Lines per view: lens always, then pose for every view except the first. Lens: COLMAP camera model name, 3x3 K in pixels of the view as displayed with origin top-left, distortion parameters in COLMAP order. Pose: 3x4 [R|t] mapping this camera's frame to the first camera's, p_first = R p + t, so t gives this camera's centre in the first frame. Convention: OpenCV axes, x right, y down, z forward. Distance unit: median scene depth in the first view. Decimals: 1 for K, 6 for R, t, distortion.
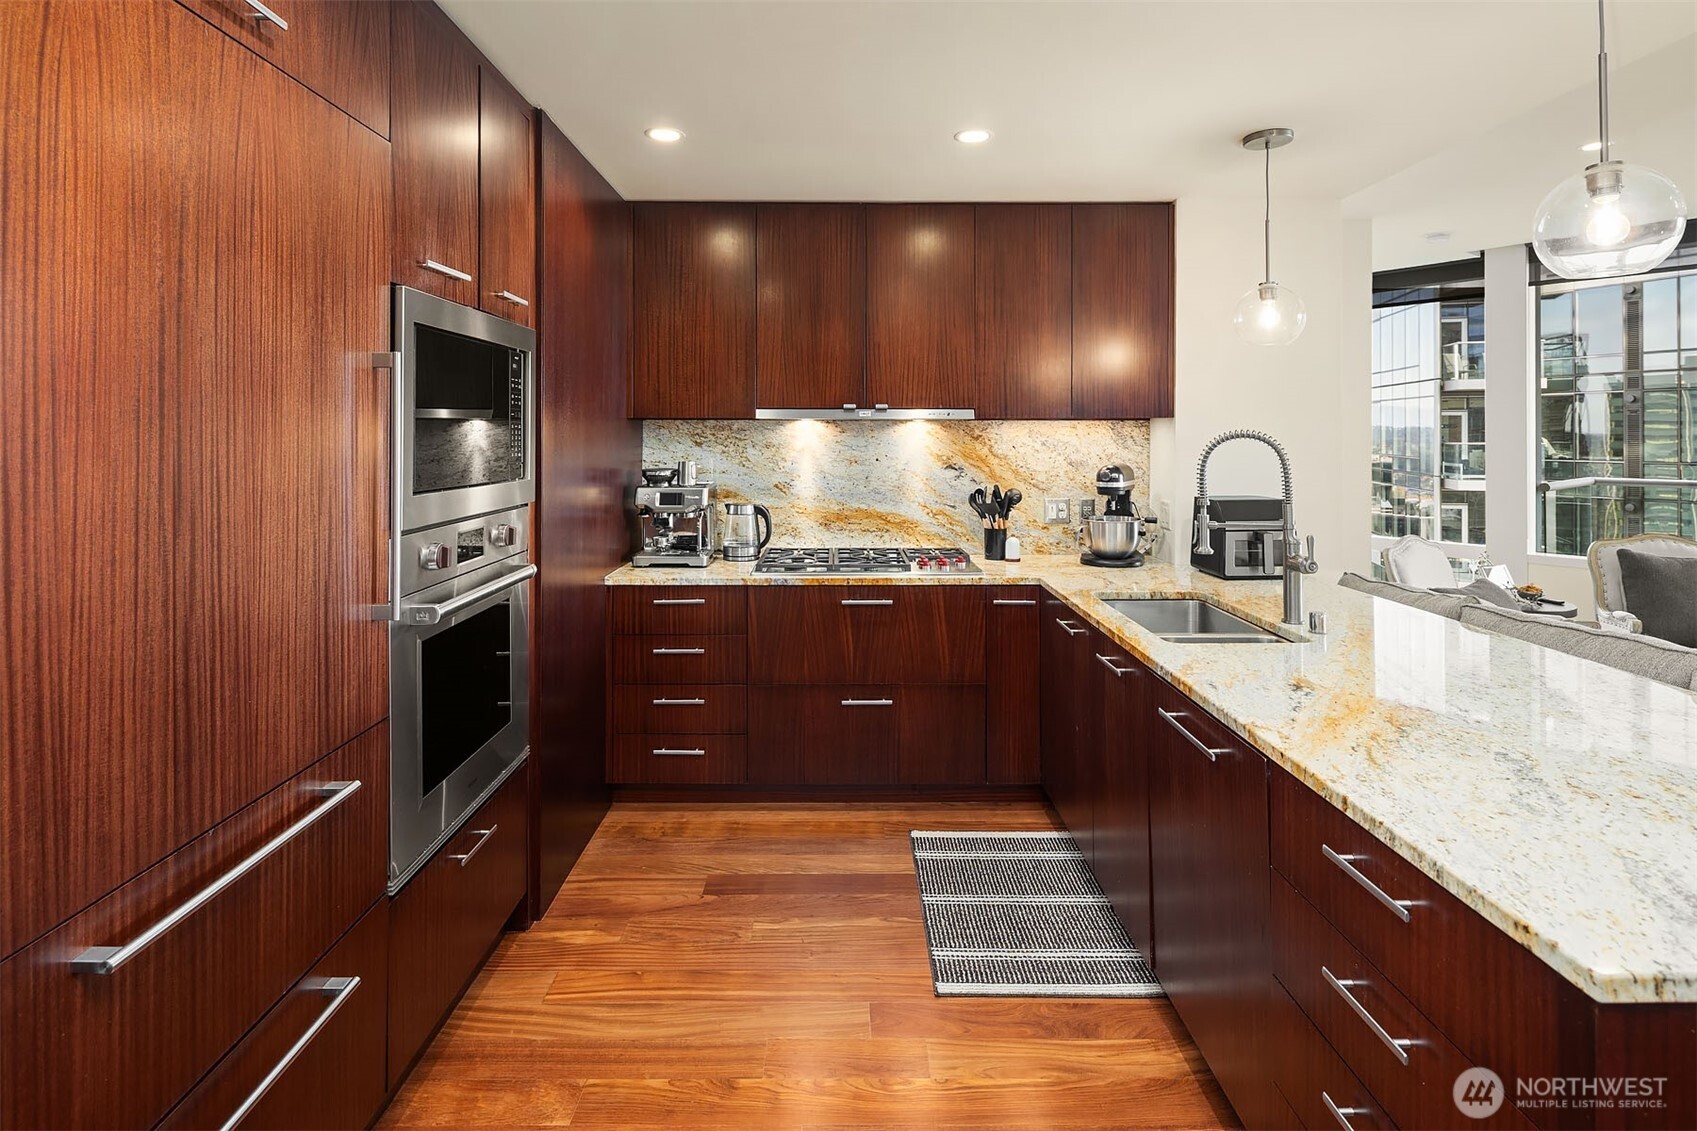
lens RADIAL K [[845.4, 0, 843.5], [0, 845.4, 433.7], [0, 0, 1]] dist [0.002284, -0.003621]
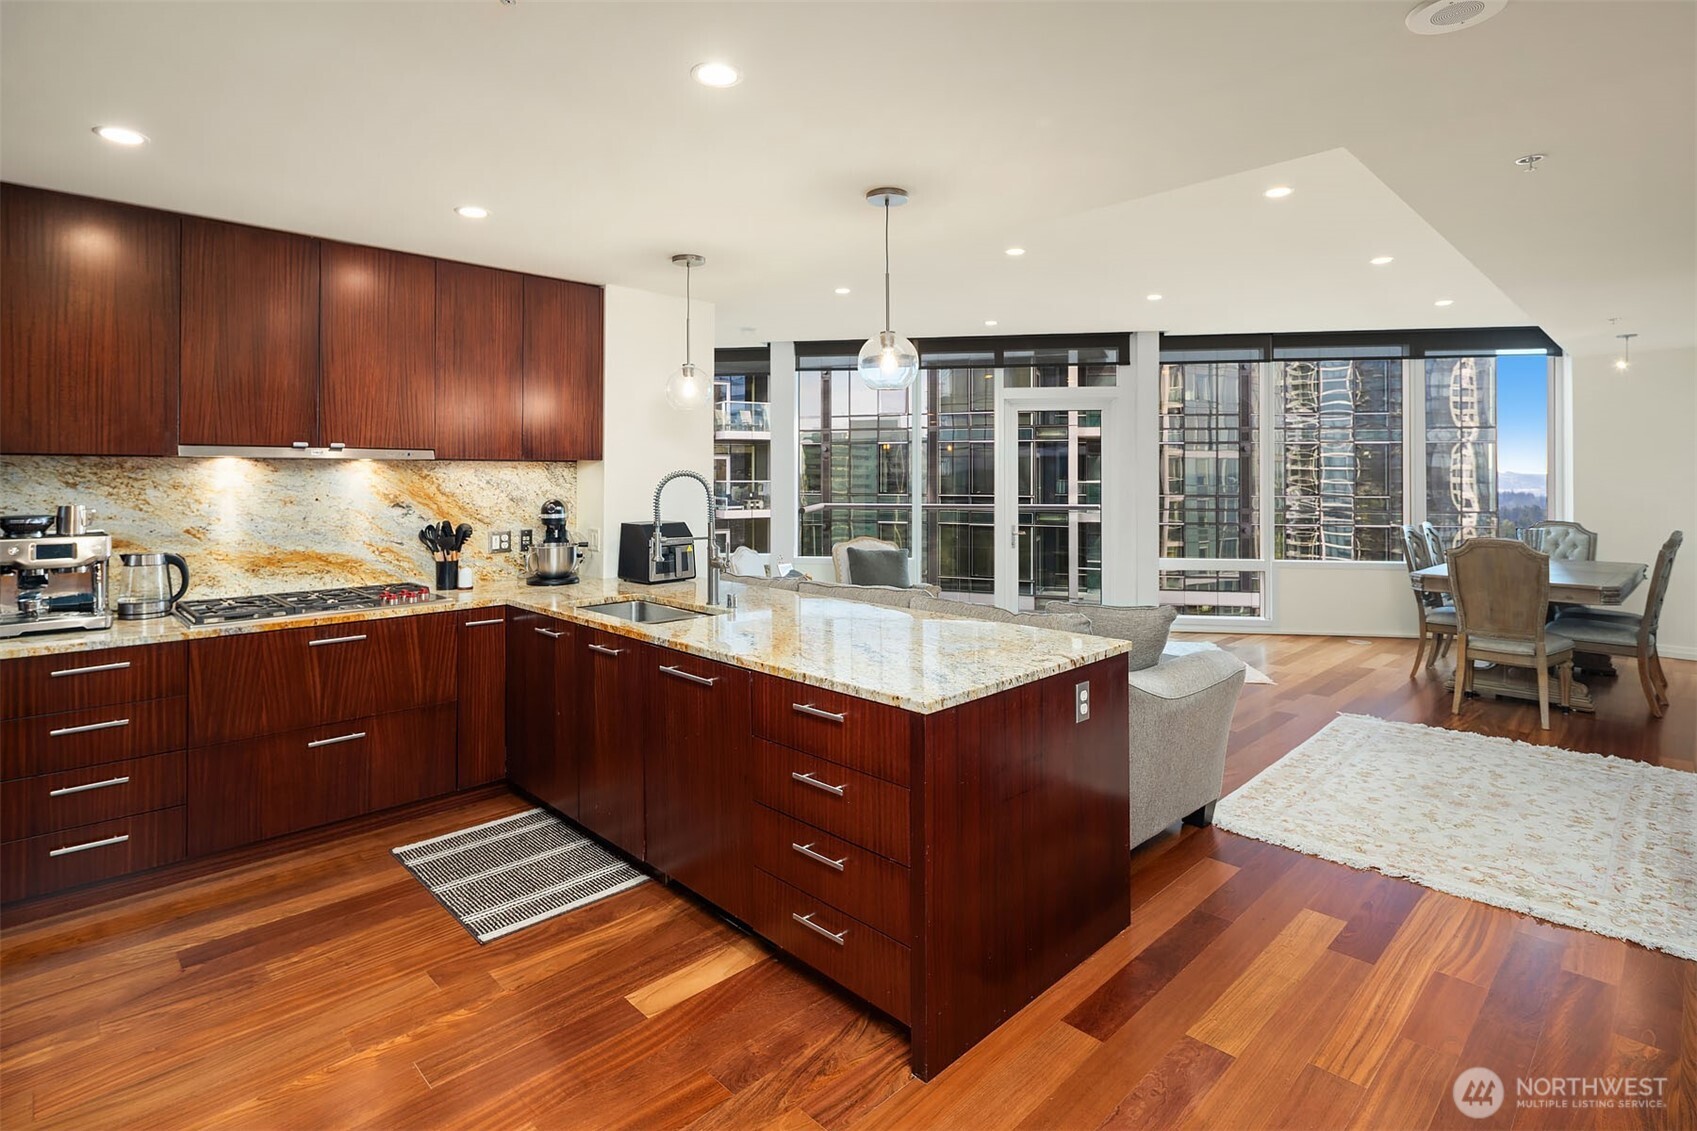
lens RADIAL K [[845.4, 0, 832.8], [0, 845.4, 467.0], [0, 0, 1]] dist [0.002284, -0.003621]
pose [[0.720028, 0.005963, 0.693920, -0.224635], [-0.000390, 0.999966, -0.008188, 0.000838], [-0.693945, 0.005625, 0.720006, -0.125499]]
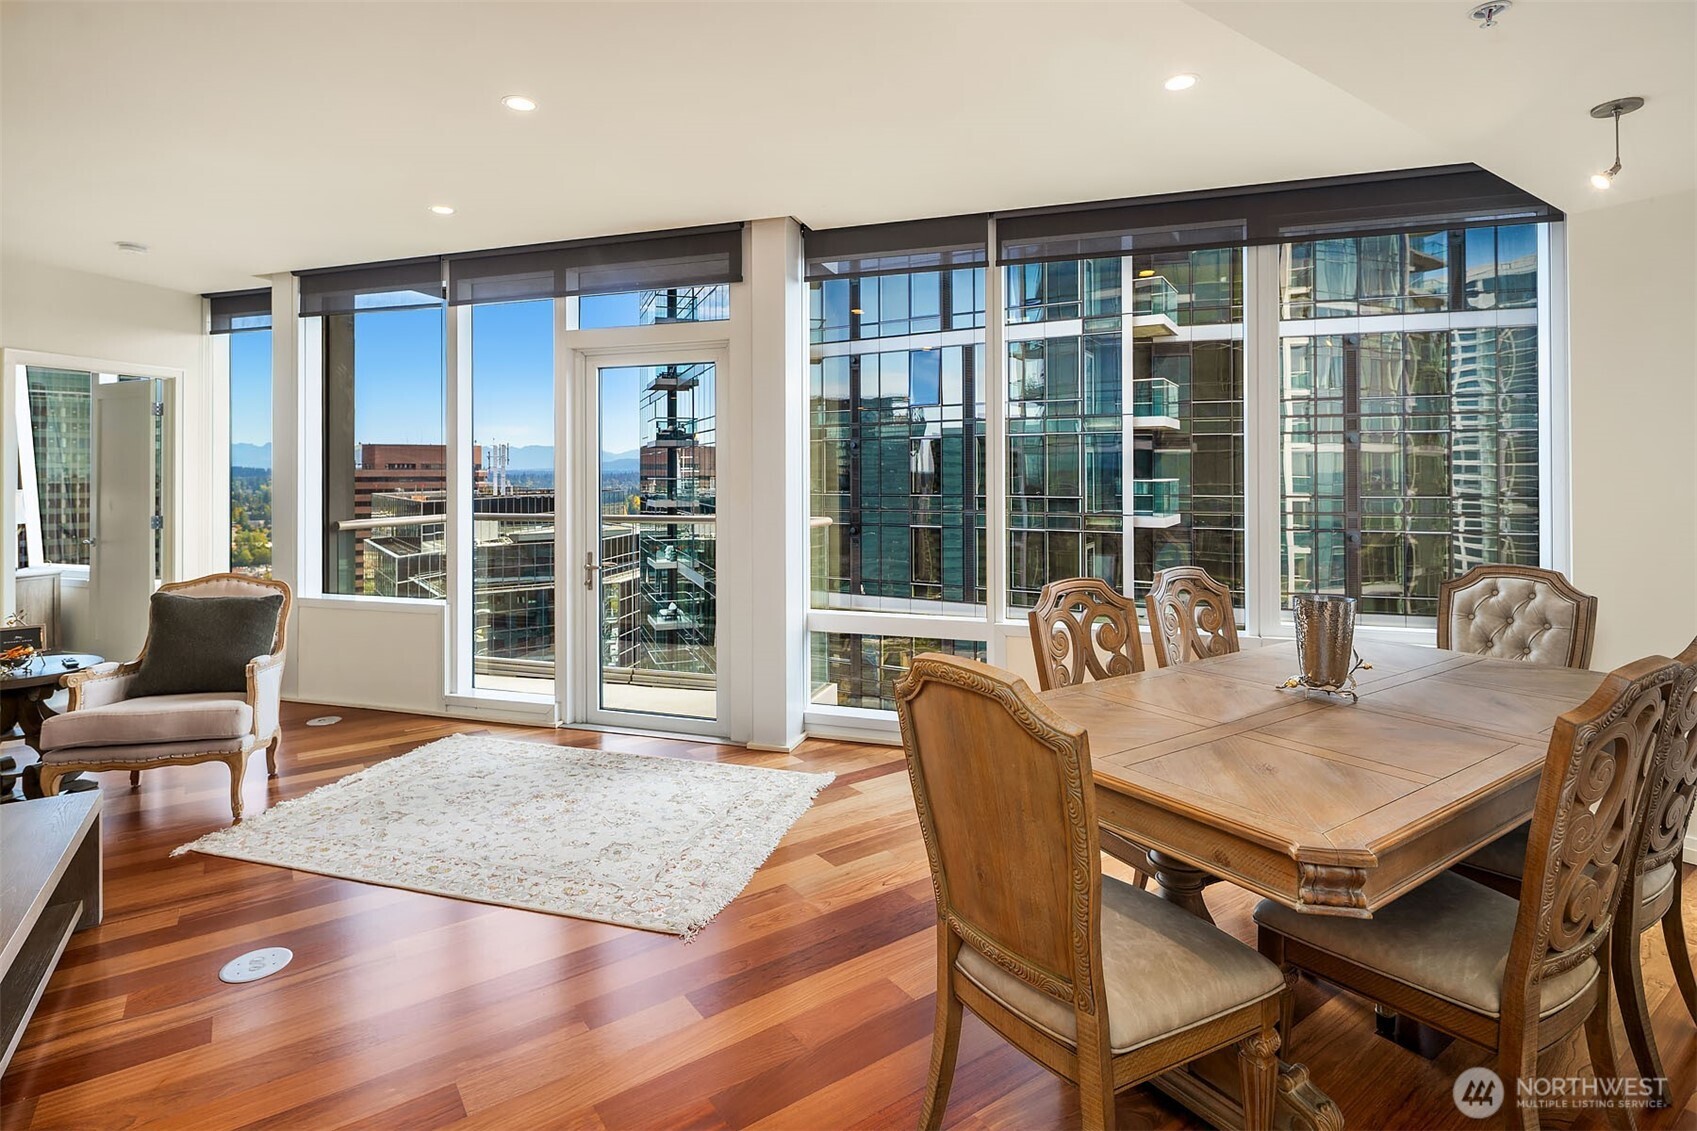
lens RADIAL K [[845.4, 0, 826.0], [0, 845.4, 466.9], [0, 0, 1]] dist [0.002284, -0.003621]
pose [[0.823493, 0.001247, 0.567325, 1.197777], [0.004282, 0.999955, -0.008413, 0.009888], [-0.567310, 0.009357, 0.823451, -0.199386]]
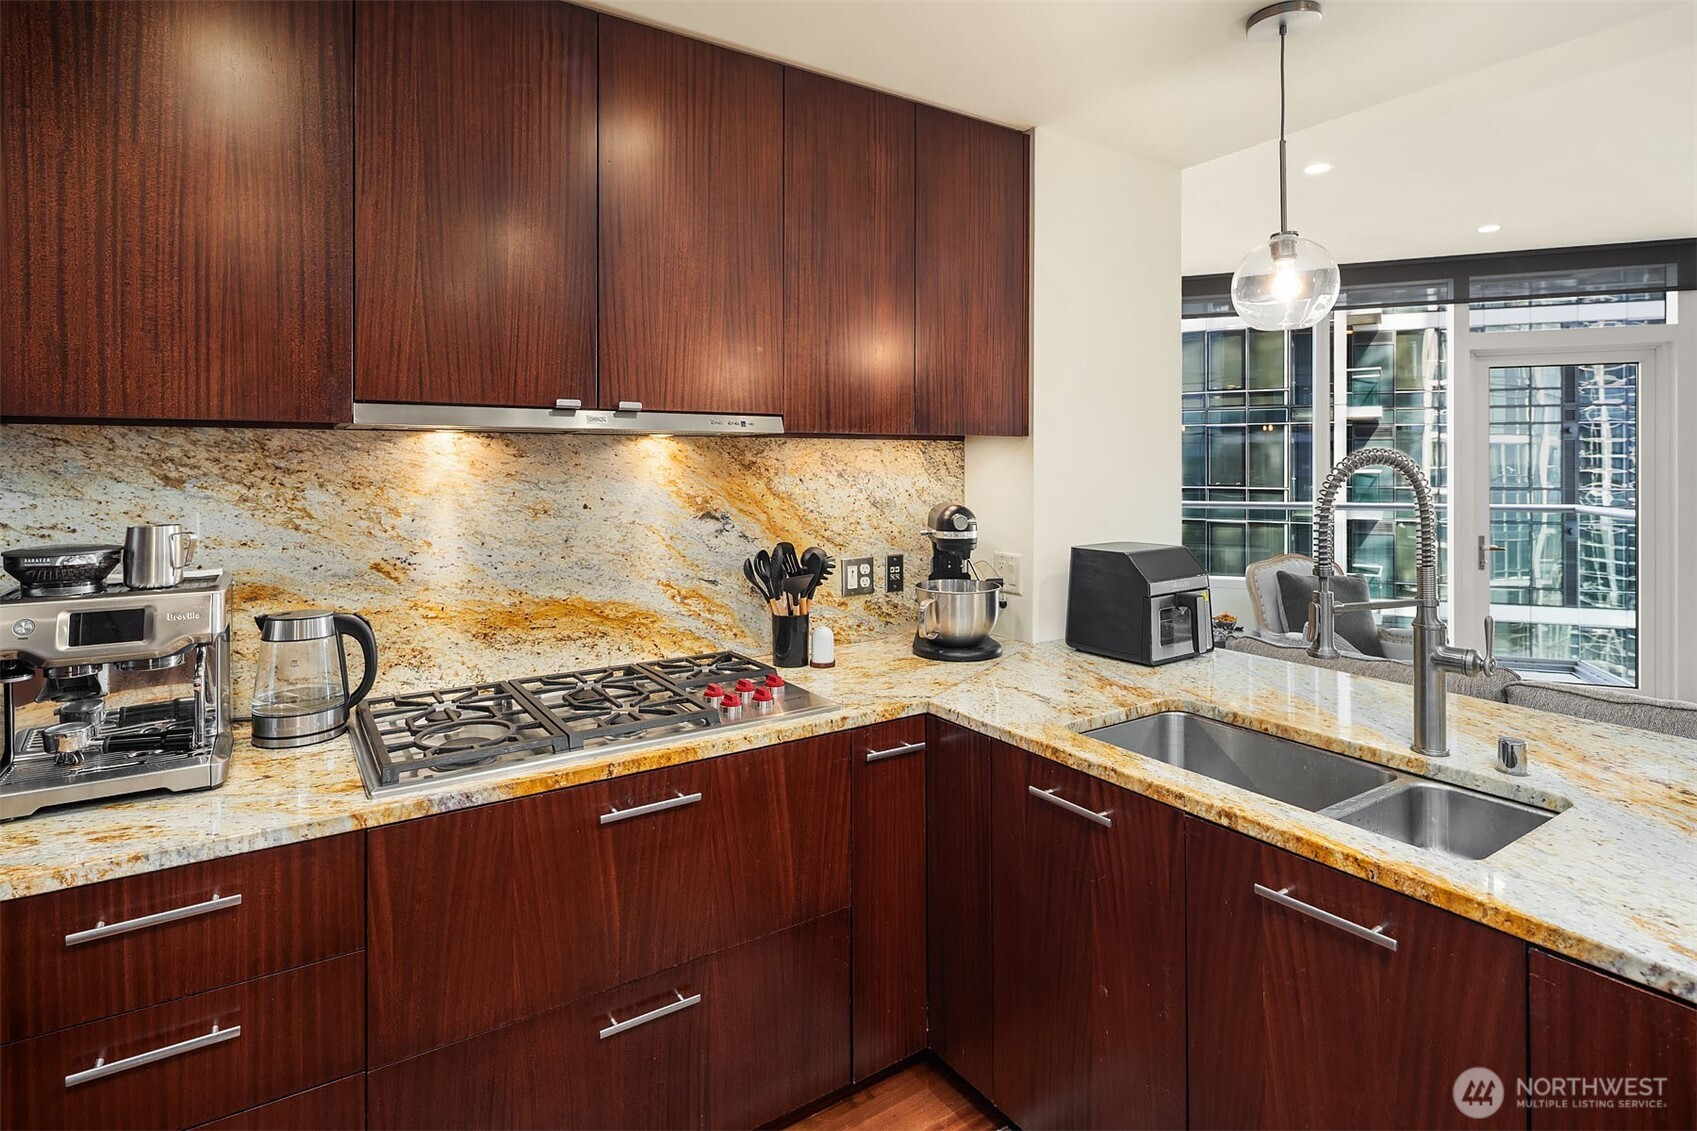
lens RADIAL K [[845.4, 0, 826.8], [0, 845.4, 467.0], [0, 0, 1]] dist [0.002284, -0.003621]
pose [[0.842710, -0.003976, 0.538352, -0.131969], [0.001999, 0.999989, 0.004255, 0.003321], [-0.538363, -0.002510, 0.842709, 0.489152]]
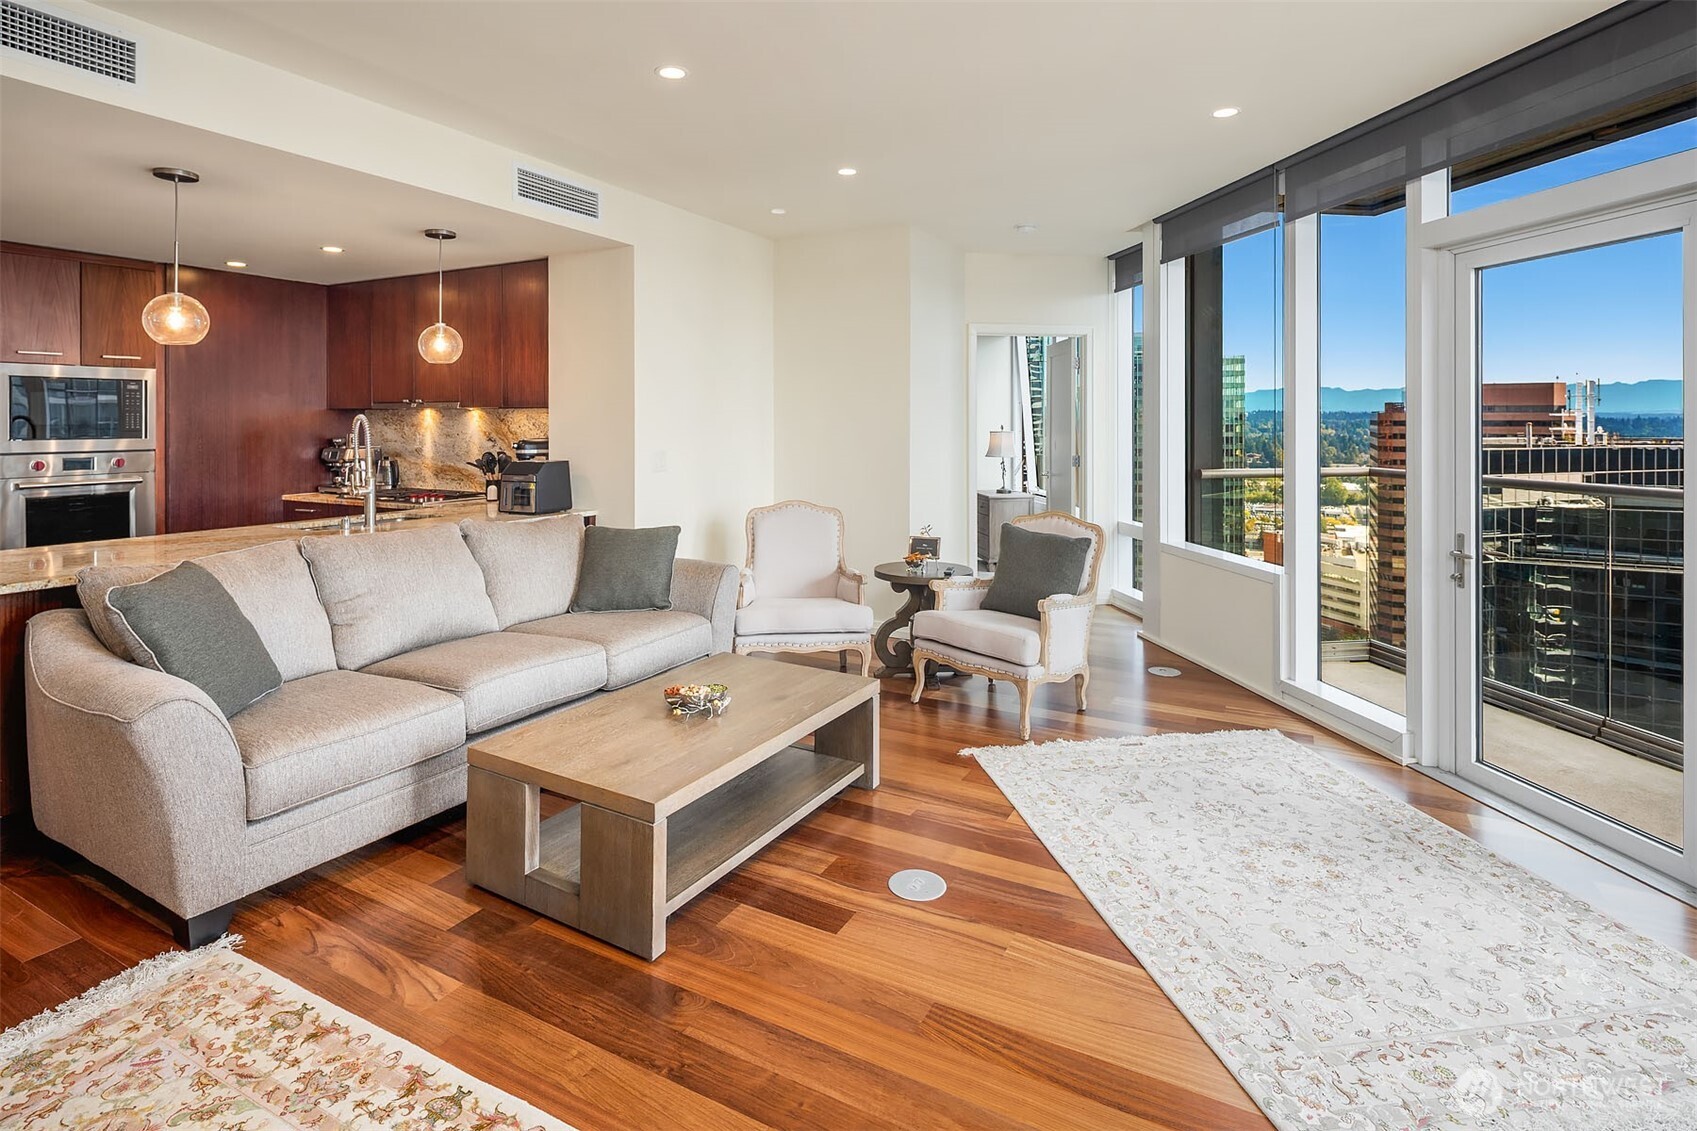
lens RADIAL K [[845.4, 0, 827.1], [0, 845.4, 429.6], [0, 0, 1]] dist [0.002284, -0.003621]
pose [[0.876366, 0.005224, -0.481618, 1.491207], [0.000342, 0.999934, 0.011469, 0.004645], [0.481646, -0.010216, 0.876306, -0.041270]]
